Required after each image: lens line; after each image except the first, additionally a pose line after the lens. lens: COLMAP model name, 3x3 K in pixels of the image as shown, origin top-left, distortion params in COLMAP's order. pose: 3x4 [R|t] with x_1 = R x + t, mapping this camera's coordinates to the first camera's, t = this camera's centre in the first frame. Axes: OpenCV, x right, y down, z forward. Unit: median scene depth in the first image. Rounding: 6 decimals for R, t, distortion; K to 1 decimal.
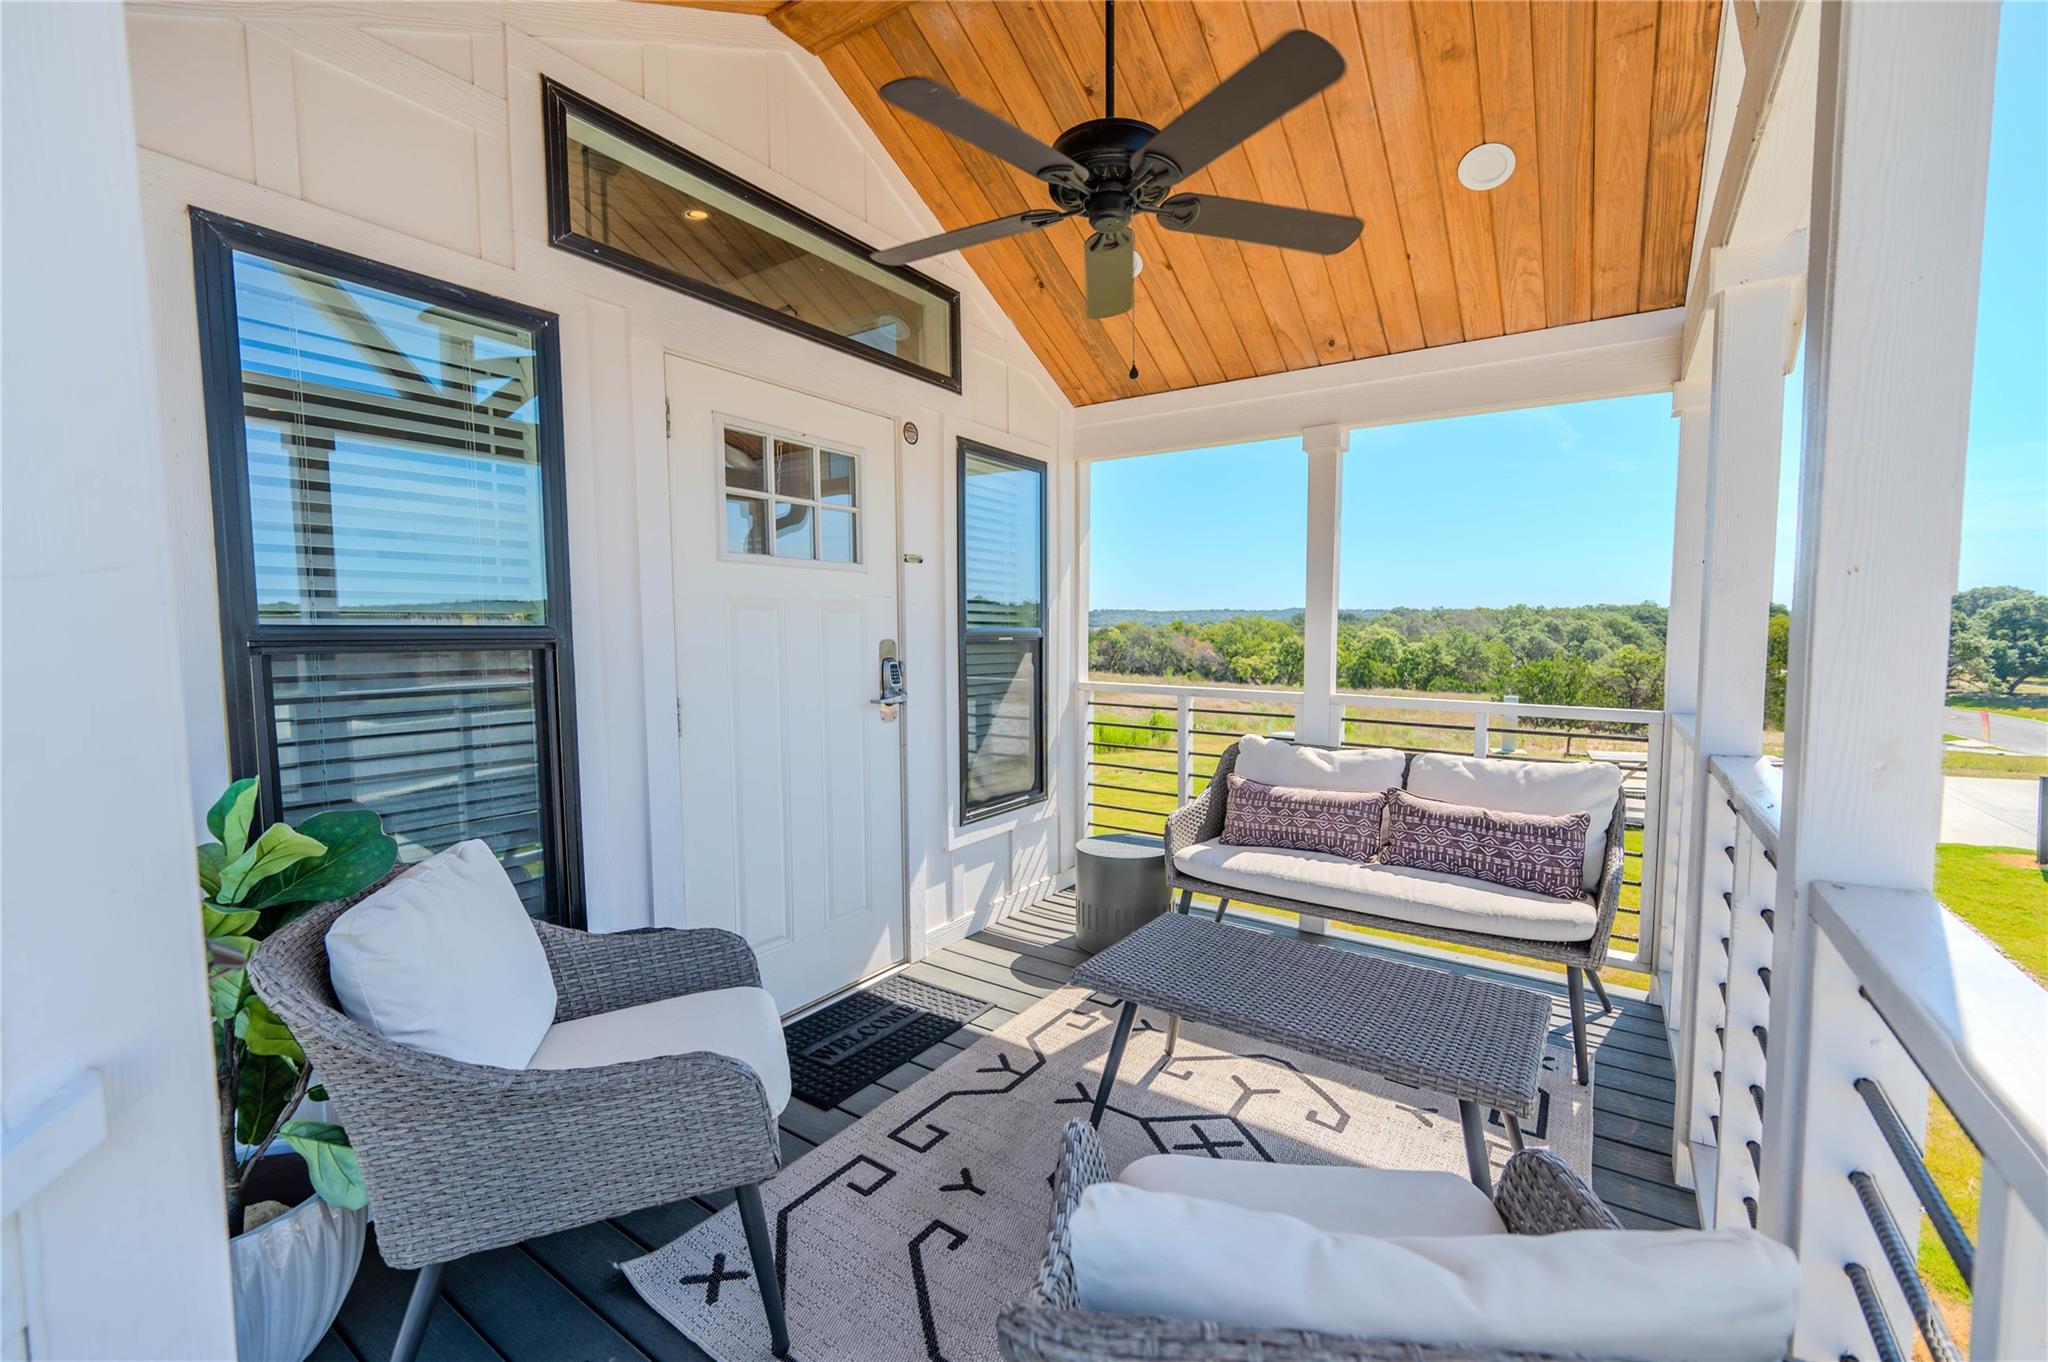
lens RADIAL K [[834.7, 0, 1031.0], [0, 834.7, 682.3], [0, 0, 1]] dist [-0.002461, 0.000658]
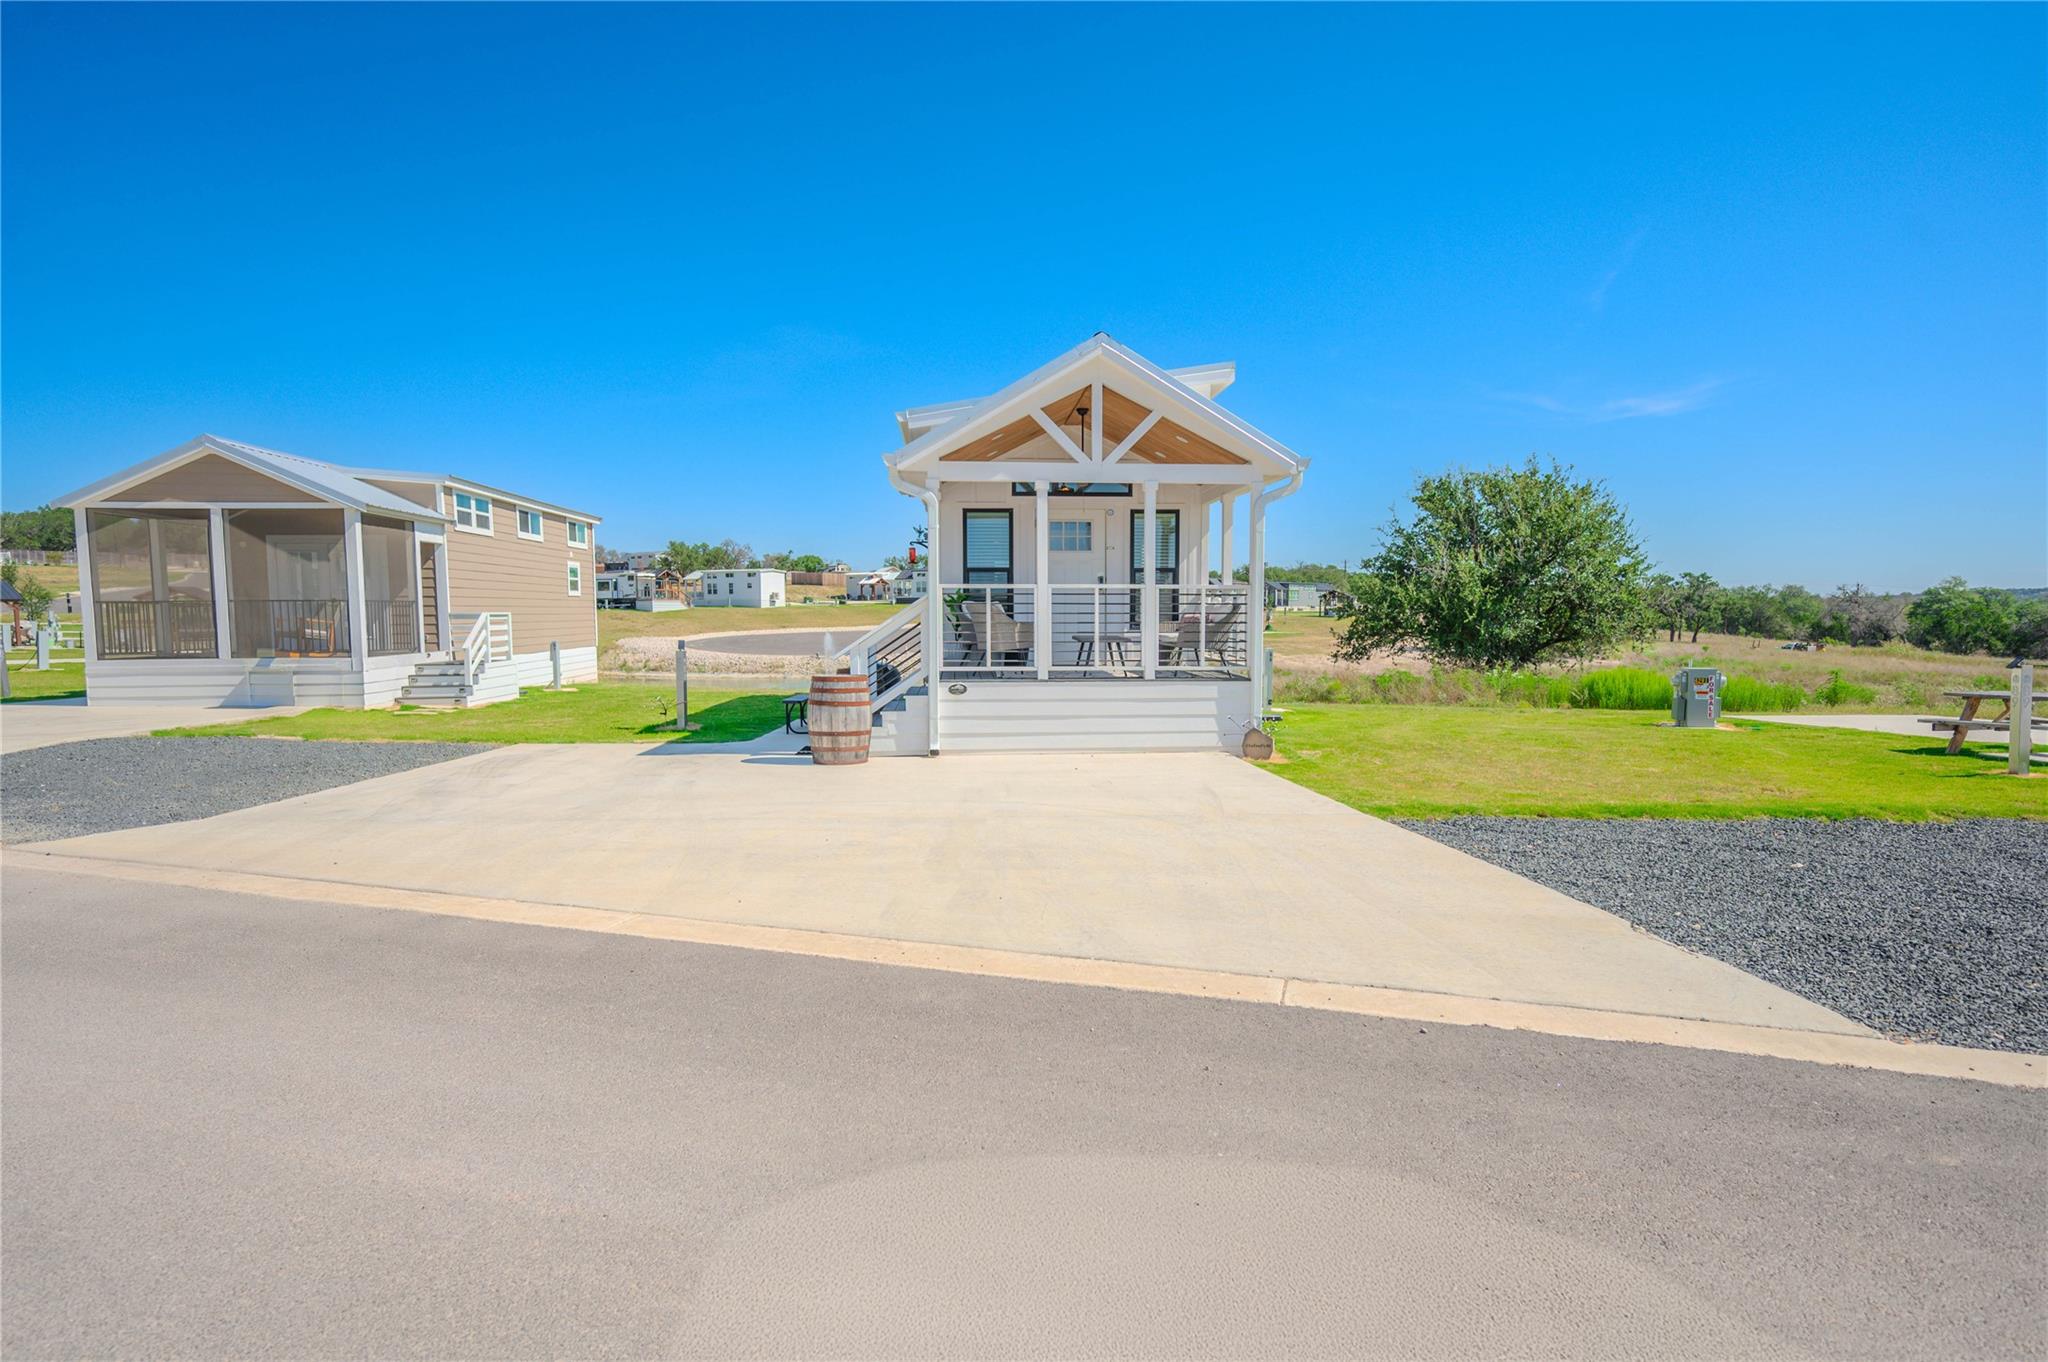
lens RADIAL K [[1033.8, 0, 1024.0], [0, 1033.8, 681.0], [0, 0, 1]] dist [-0.001438, 0.000066]
pose [[0.619567, 0.051159, -0.783275, 3.011491], [-0.046918, 0.998503, 0.028105, 0.299528], [0.783541, 0.019336, 0.621040, -1.933273]]
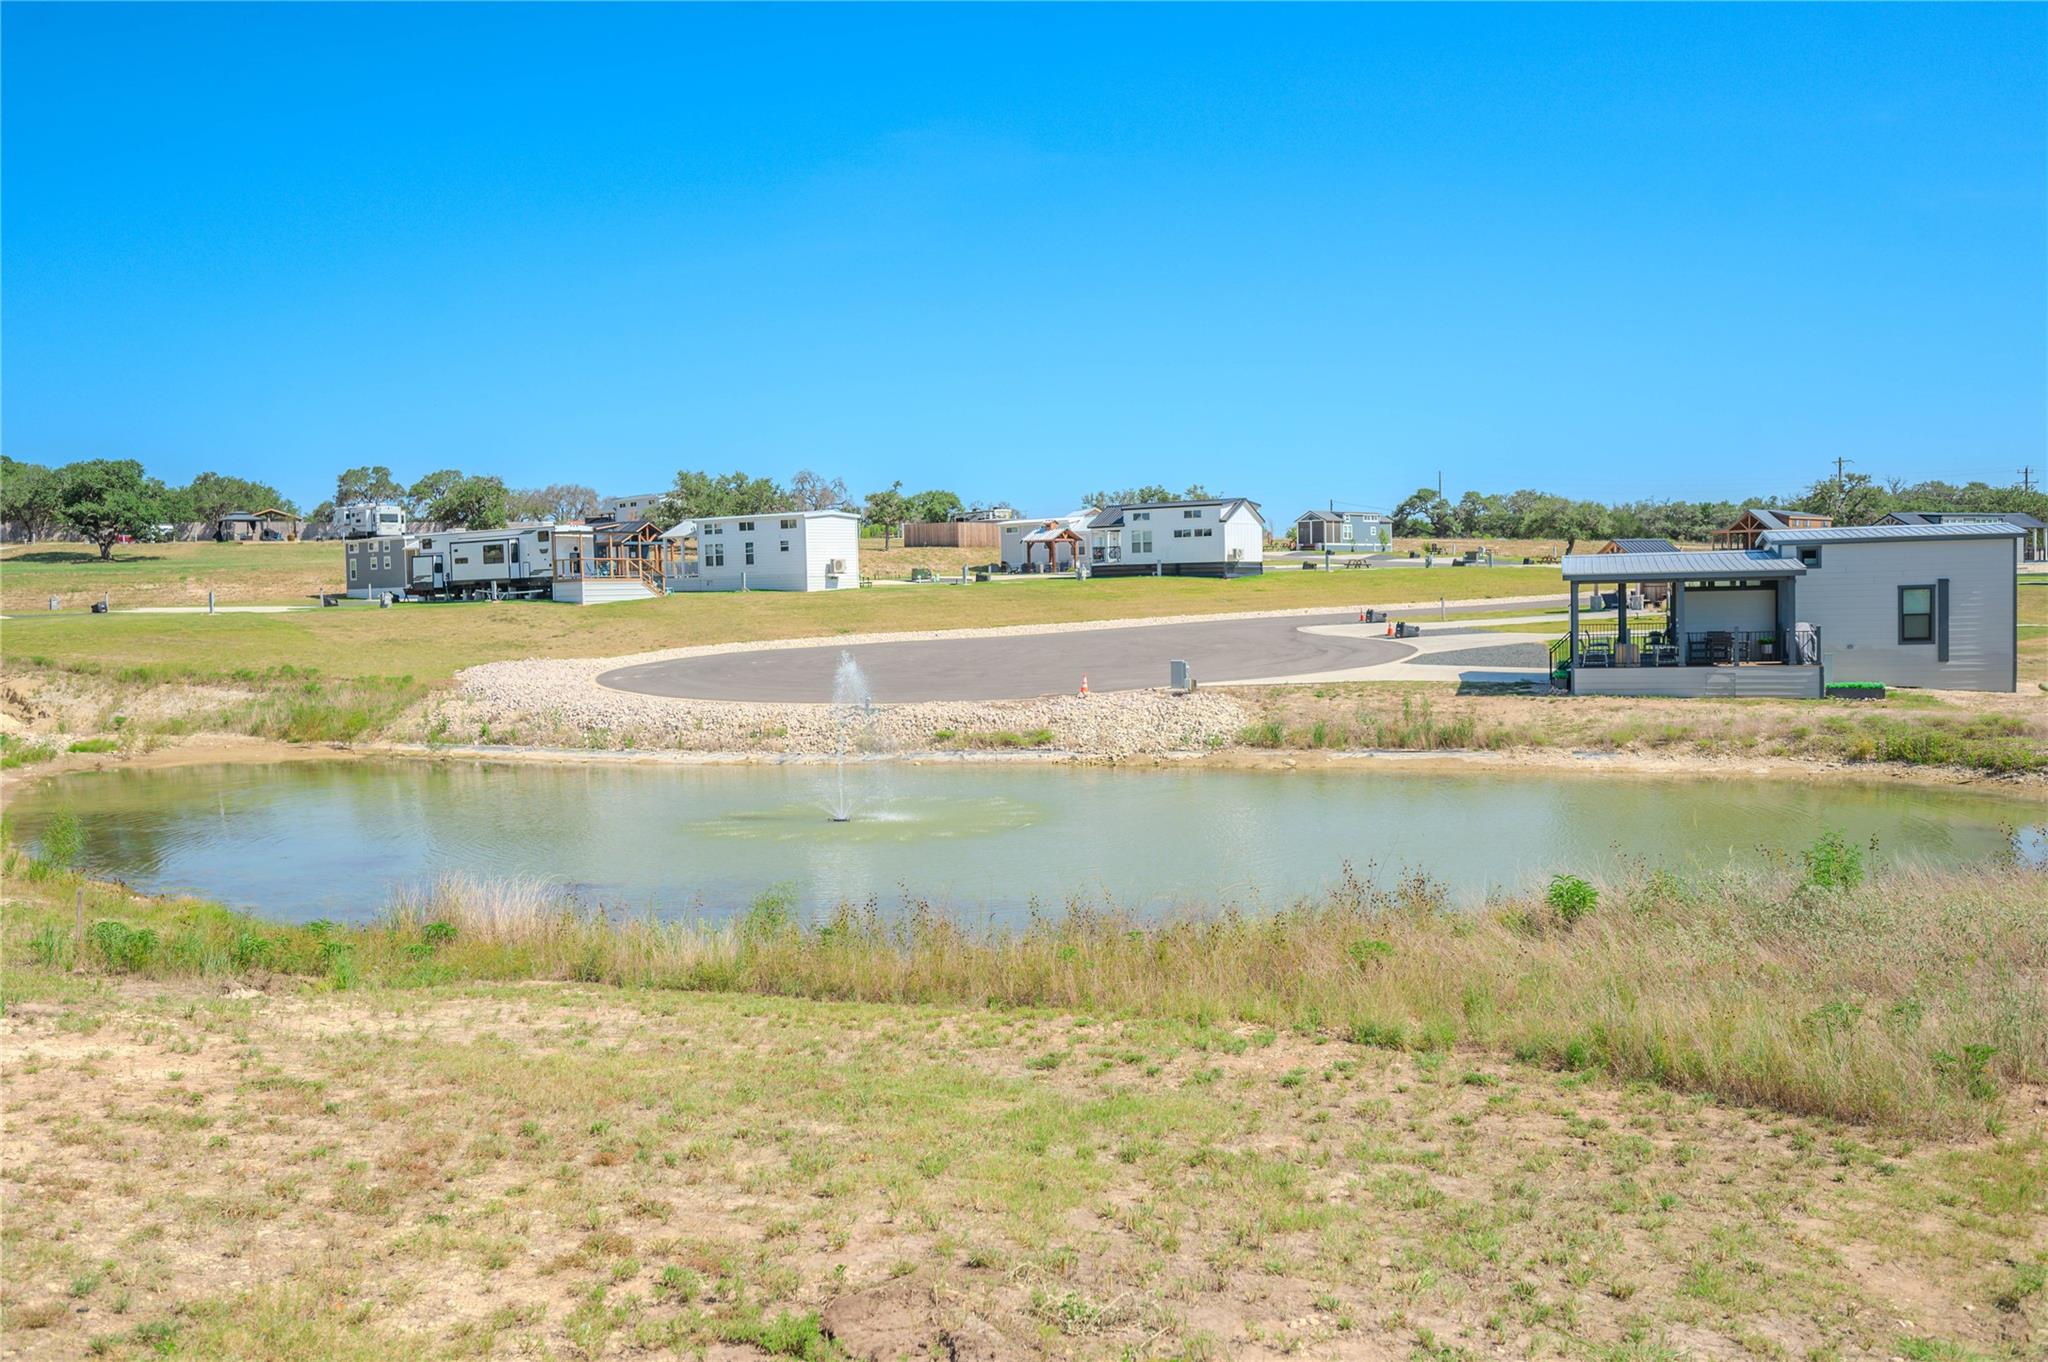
lens RADIAL K [[1757.4, 0, 1018.4], [0, 1757.4, 689.3], [0, 0, 1]] dist [-0.001656, 0.001718]
pose [[0.468945, 0.035258, -0.882523, -3.757870], [-0.032419, 0.999217, 0.022694, 0.027878], [0.882632, 0.017969, 0.469721, 2.862441]]
